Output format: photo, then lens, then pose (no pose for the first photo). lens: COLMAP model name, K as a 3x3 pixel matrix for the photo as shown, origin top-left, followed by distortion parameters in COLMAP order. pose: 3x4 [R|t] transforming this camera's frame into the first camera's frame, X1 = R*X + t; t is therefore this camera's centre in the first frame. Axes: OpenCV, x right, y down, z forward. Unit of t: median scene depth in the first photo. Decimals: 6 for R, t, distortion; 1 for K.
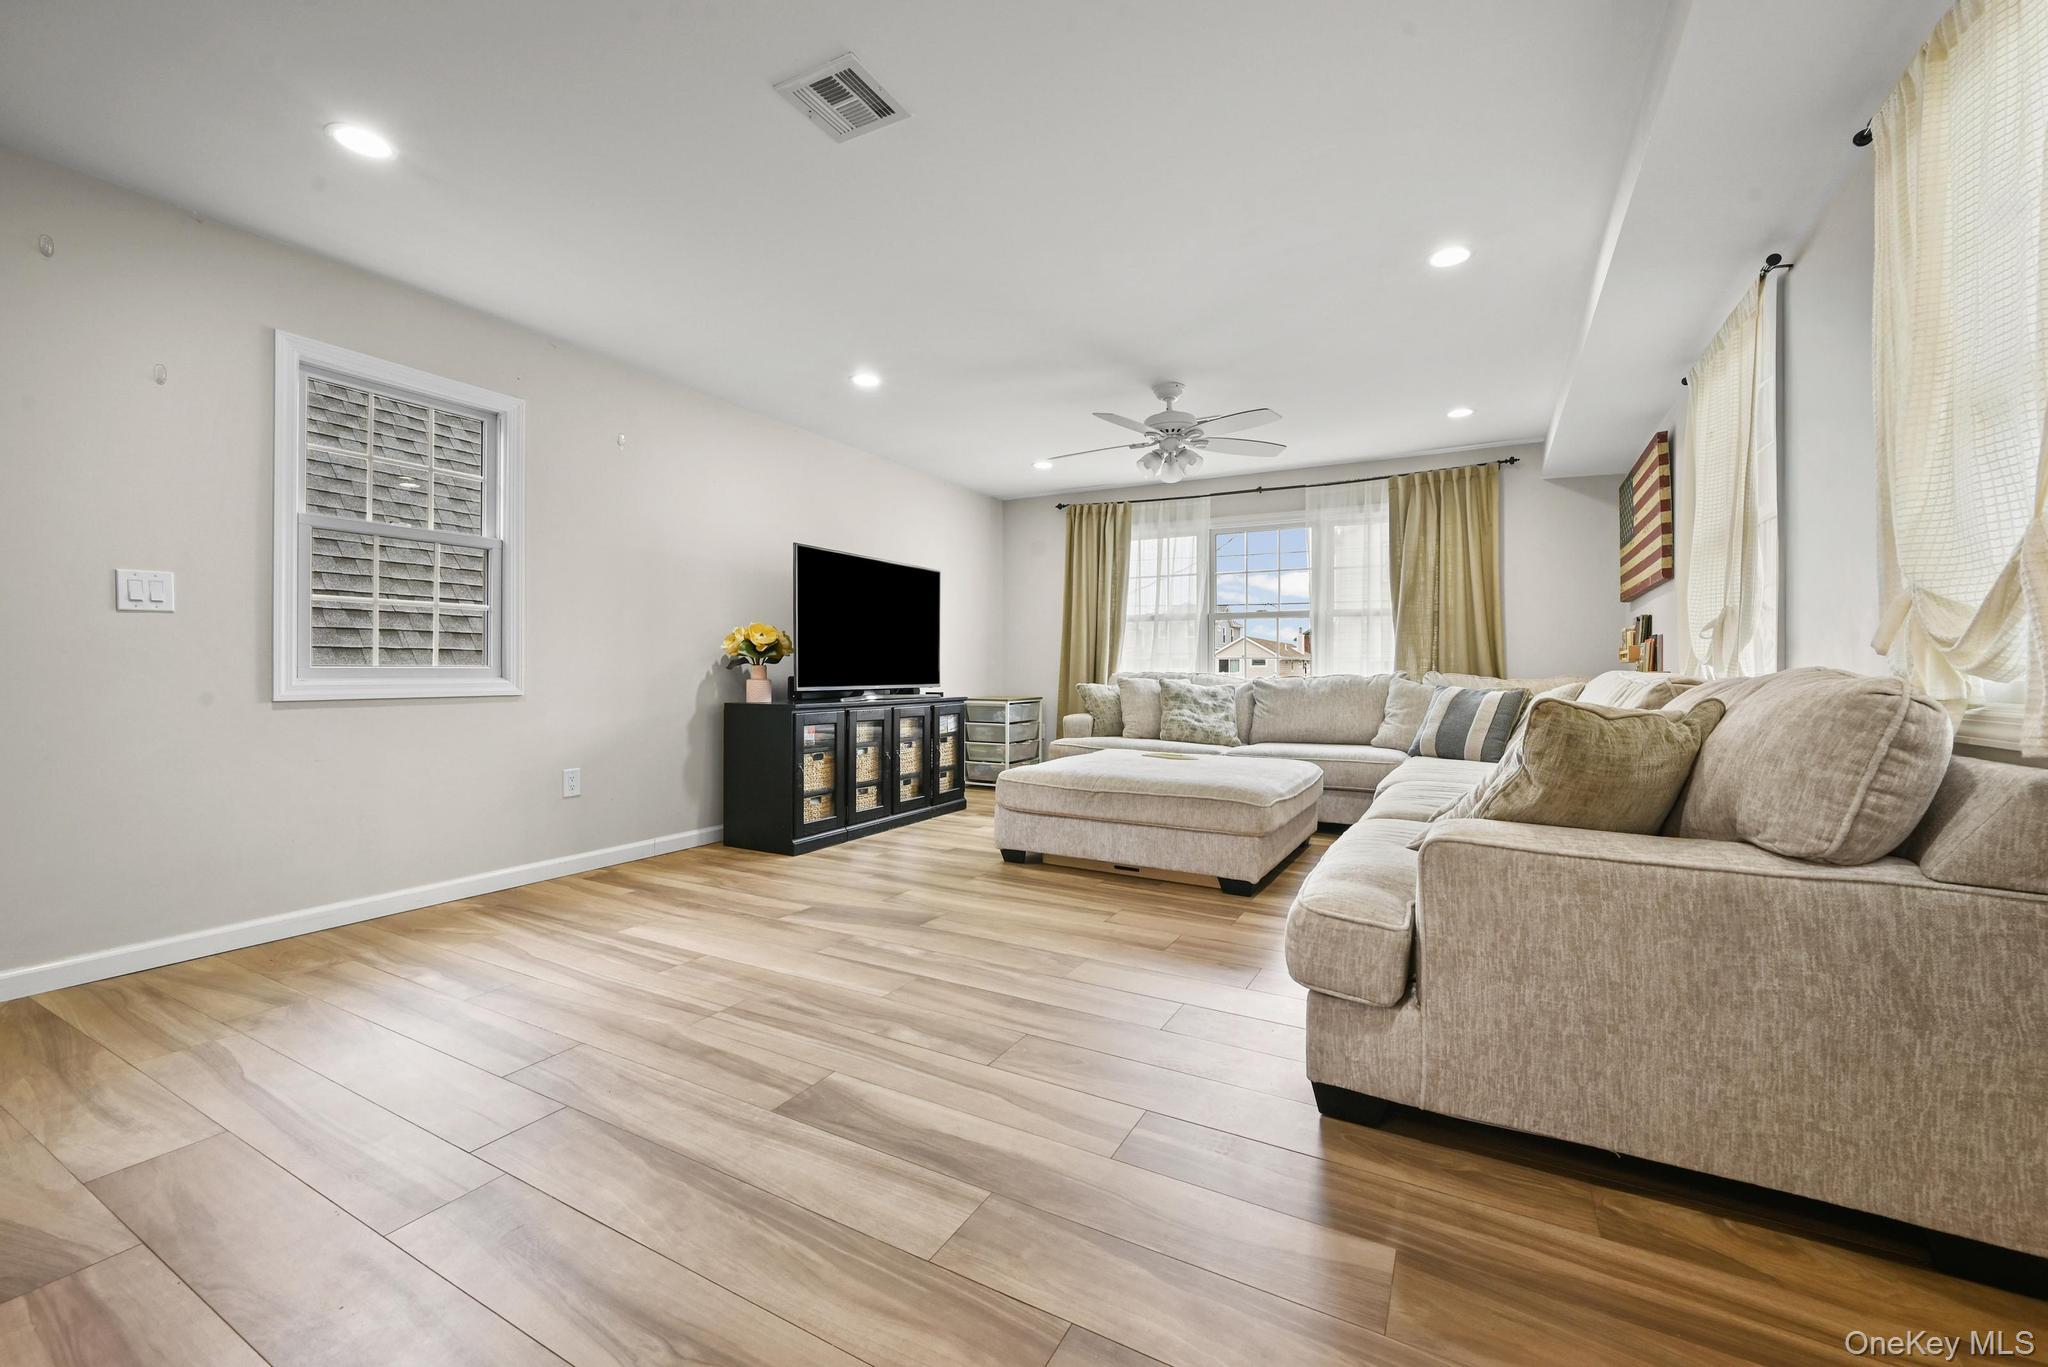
lens RADIAL K [[820.5, 0, 1033.6], [0, 820.5, 663.1], [0, 0, 1]] dist [-0.001256, -0.000134]
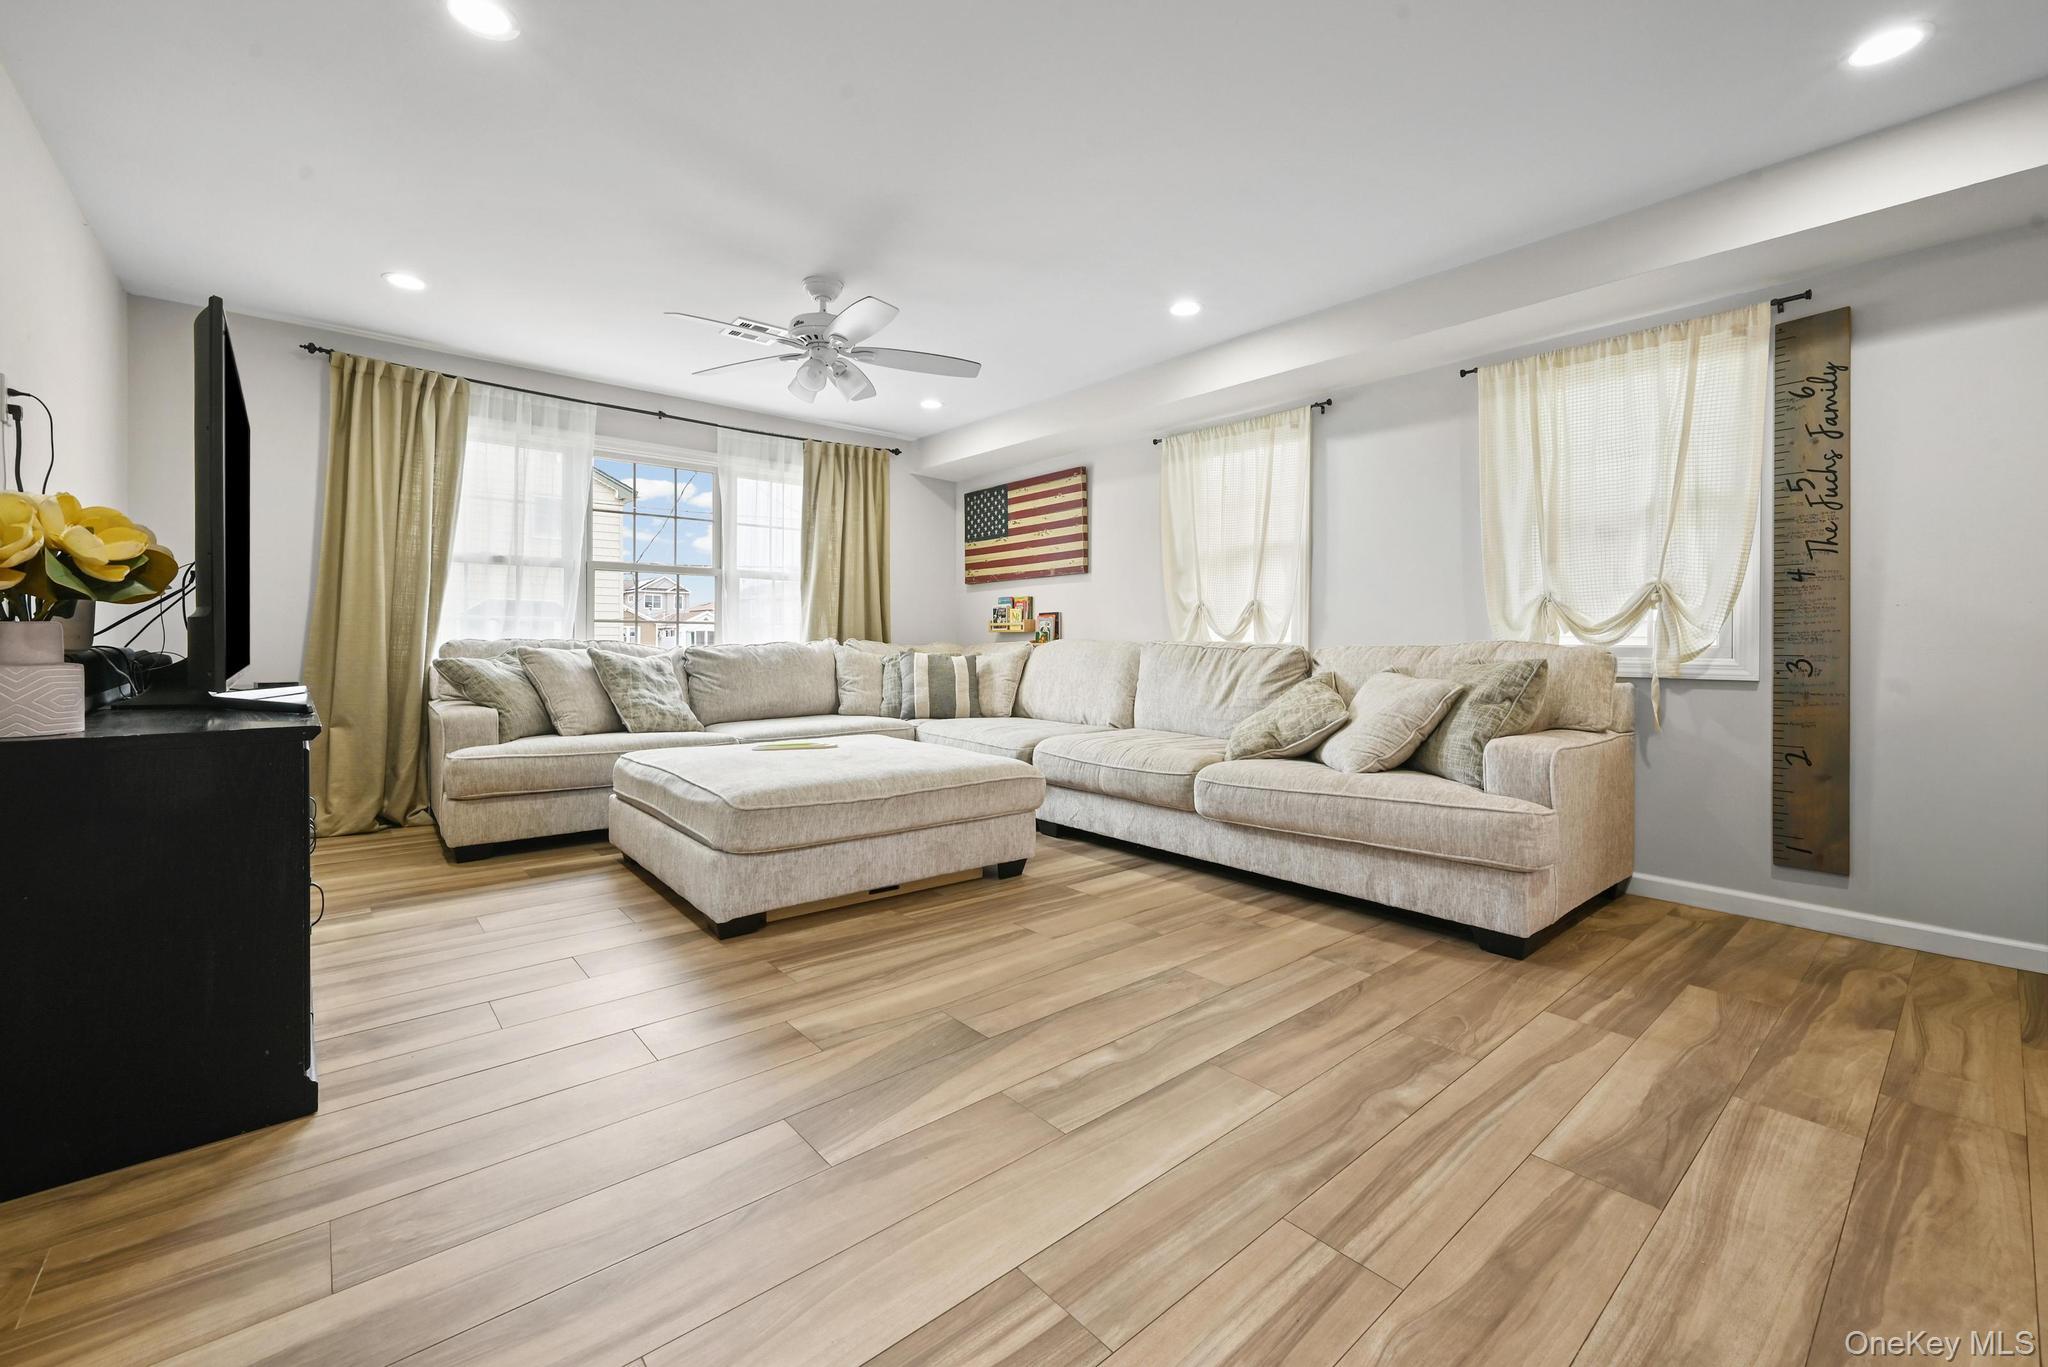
lens RADIAL K [[834.8, 0, 1020.7], [0, 834.8, 630.0], [0, 0, 1]] dist [-0.001668, -0.000281]
pose [[0.361841, 0.010186, 0.932184, -0.790243], [-0.011010, 0.999917, -0.006653, 0.007396], [-0.932175, -0.007856, 0.361923, 0.795708]]
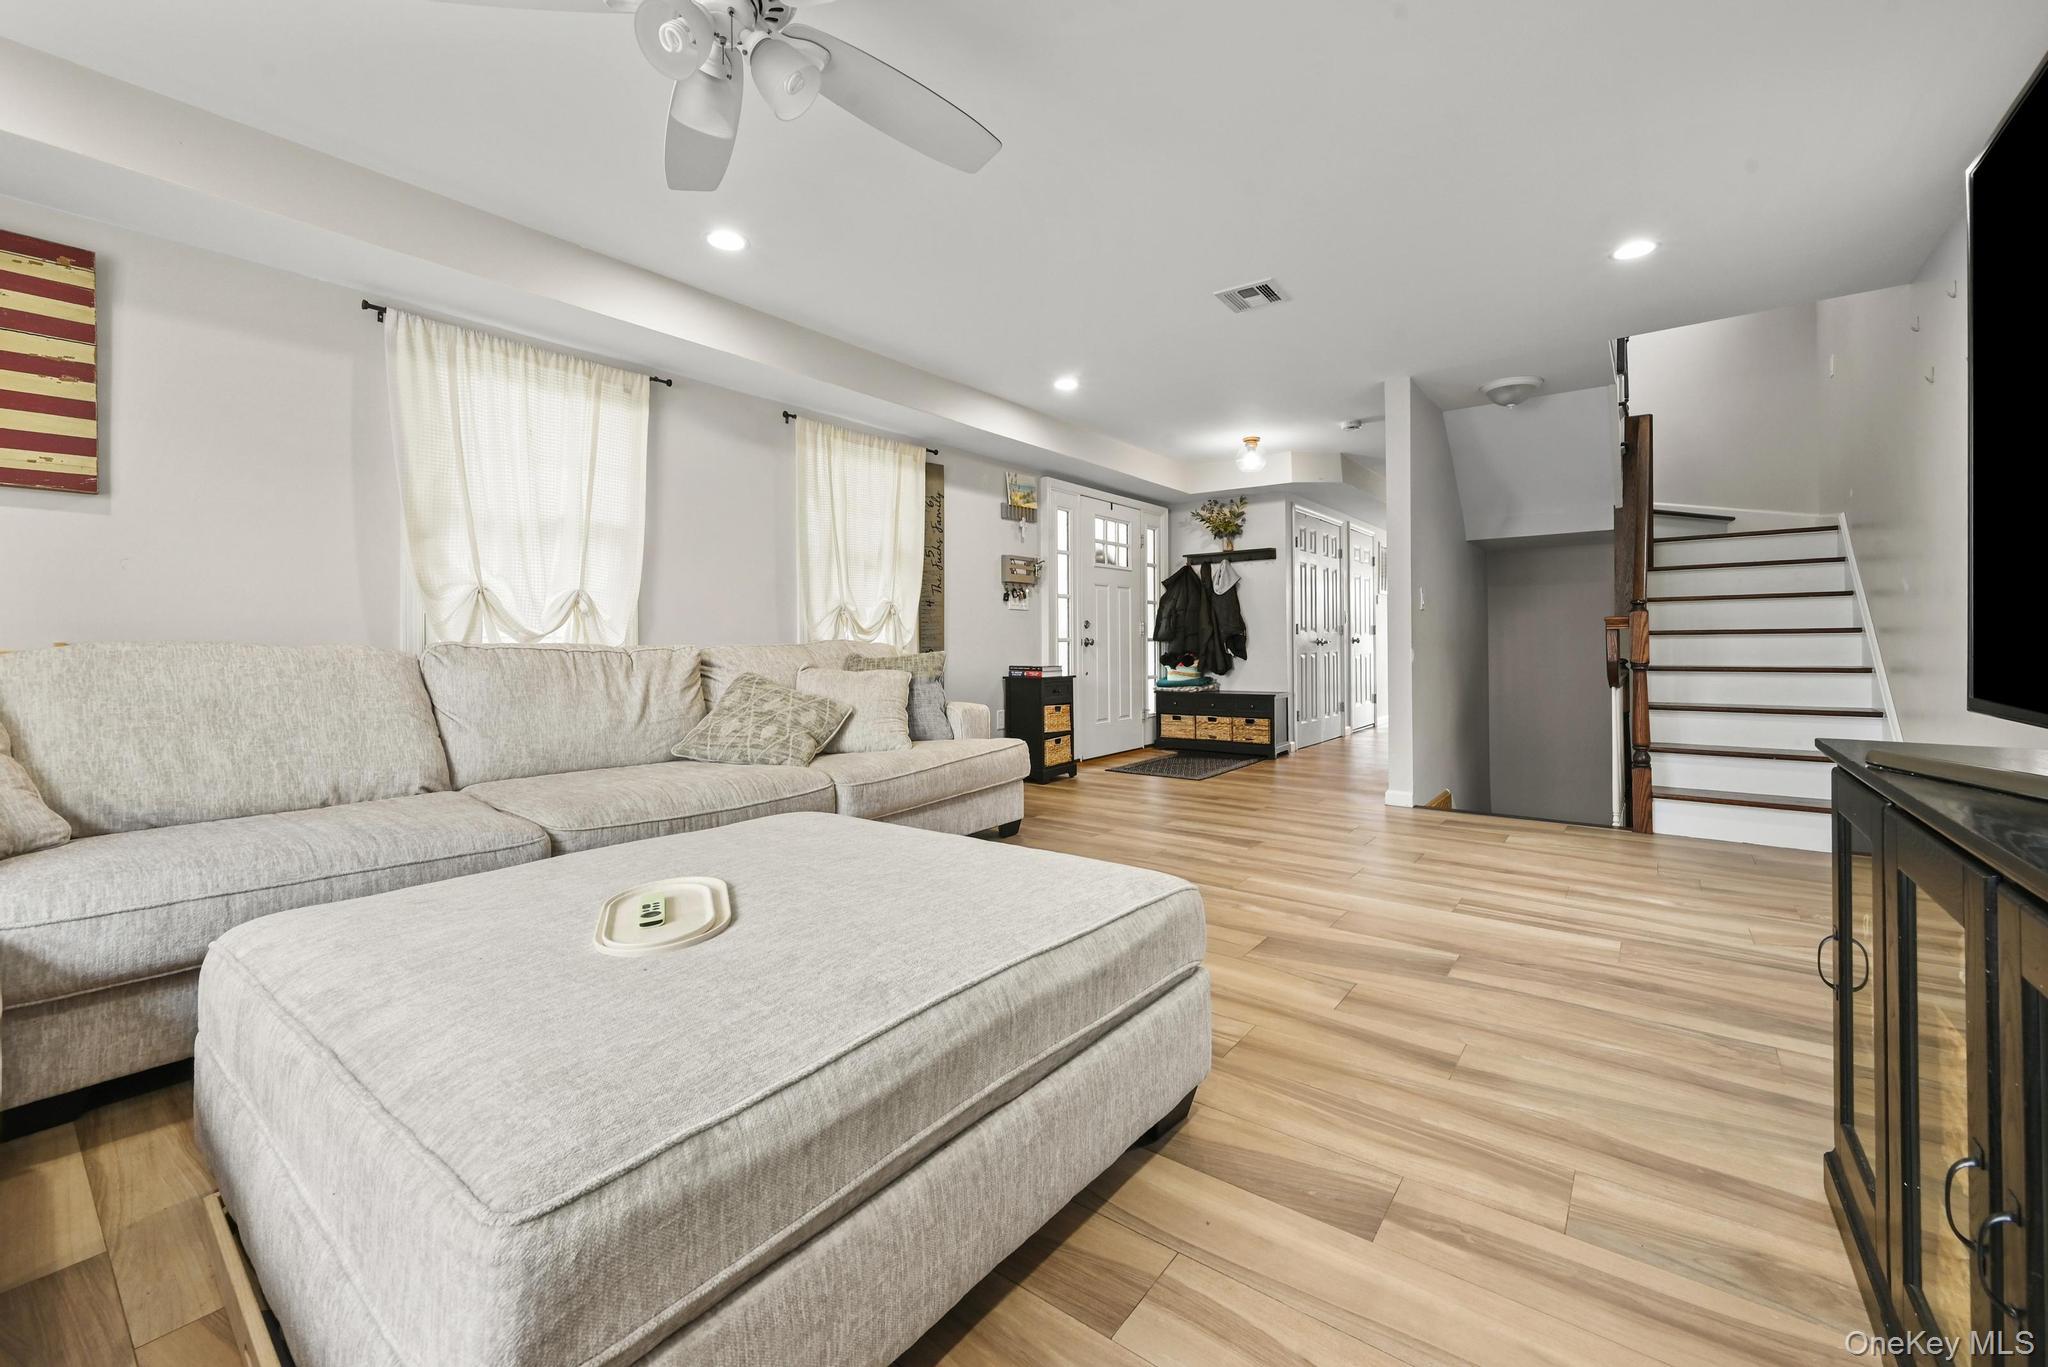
lens RADIAL K [[834.8, 0, 1020.7], [0, 834.8, 630.0], [0, 0, 1]] dist [-0.001668, -0.000281]
pose [[-0.986834, 0.001648, 0.161730, -0.028017], [-0.001051, 0.999862, -0.016598, 0.014417], [-0.161735, -0.016550, -0.986695, 2.040121]]
